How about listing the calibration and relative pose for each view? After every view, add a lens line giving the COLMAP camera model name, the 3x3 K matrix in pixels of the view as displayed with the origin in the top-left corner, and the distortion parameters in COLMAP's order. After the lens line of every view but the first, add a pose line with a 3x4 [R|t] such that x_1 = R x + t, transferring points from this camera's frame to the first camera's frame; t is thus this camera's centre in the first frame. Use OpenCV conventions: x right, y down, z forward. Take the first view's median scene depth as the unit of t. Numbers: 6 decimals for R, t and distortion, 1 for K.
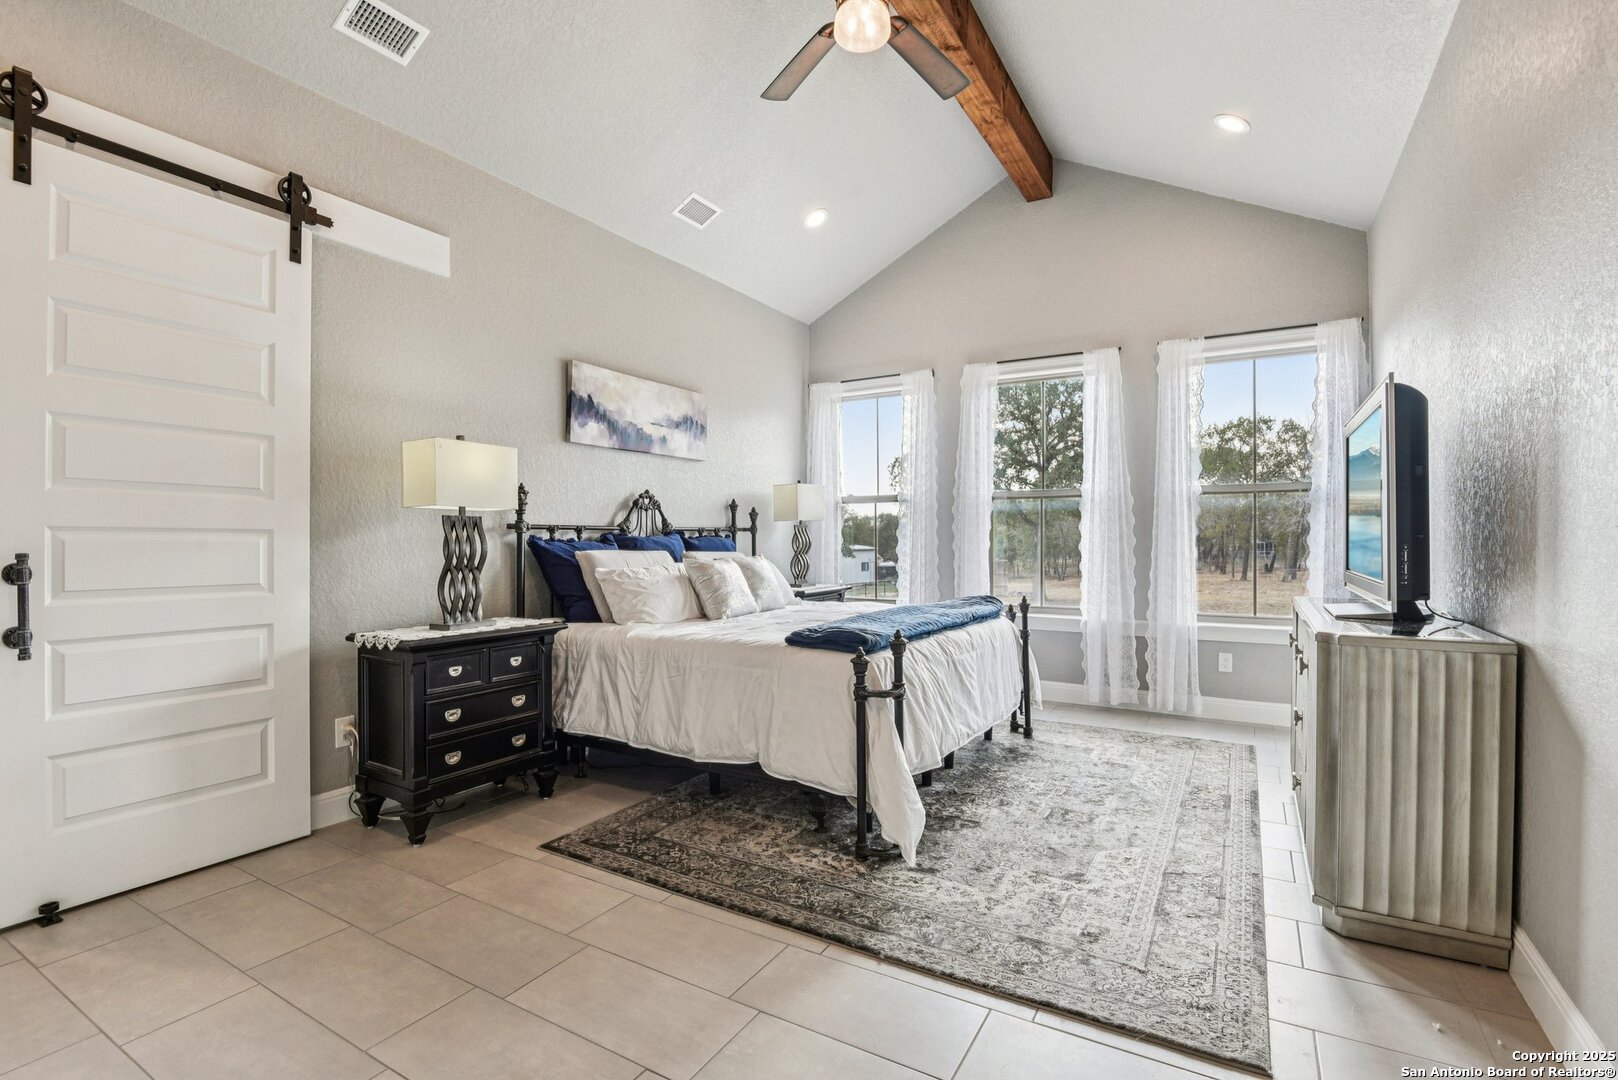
lens RADIAL K [[744.0, 0, 804.3], [0, 744.0, 540.4], [0, 0, 1]] dist [-0.006815, -0.008693]
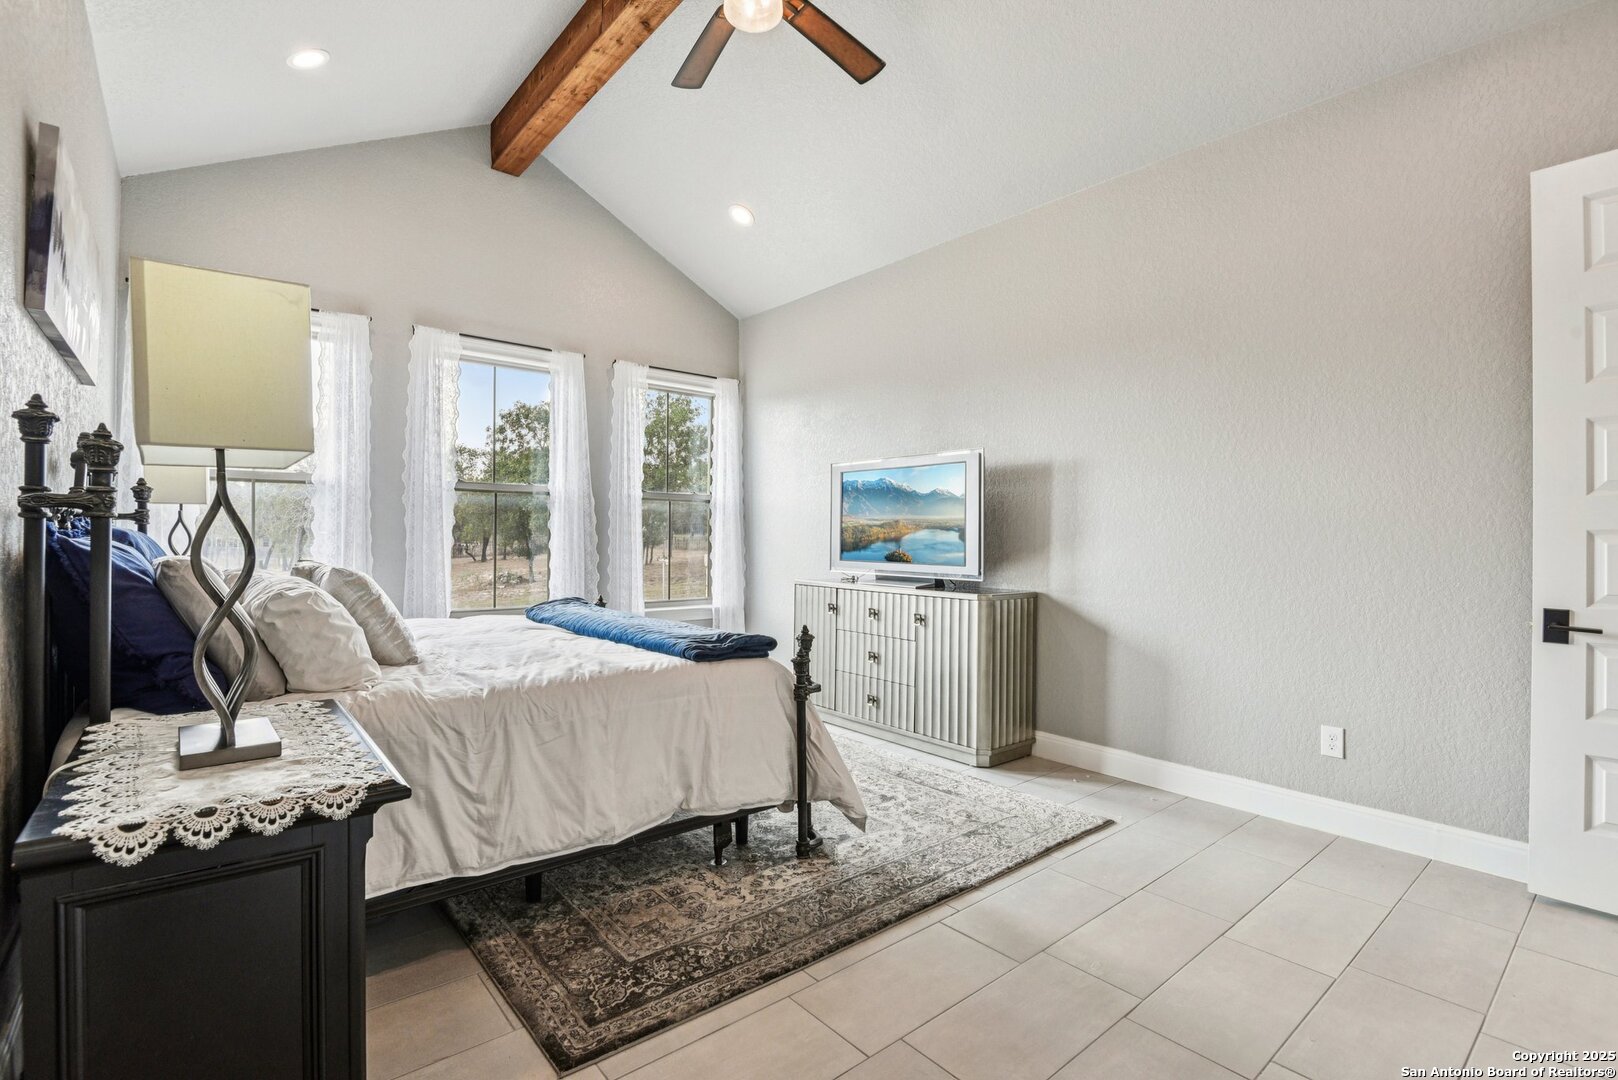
lens RADIAL K [[744.0, 0, 804.3], [0, 744.0, 540.4], [0, 0, 1]] dist [-0.006815, -0.008693]
pose [[0.335081, 0.001173, 0.942189, -0.733693], [-0.006153, 0.999981, 0.000944, -0.000332], [-0.942169, -0.006114, 0.335081, 0.559983]]
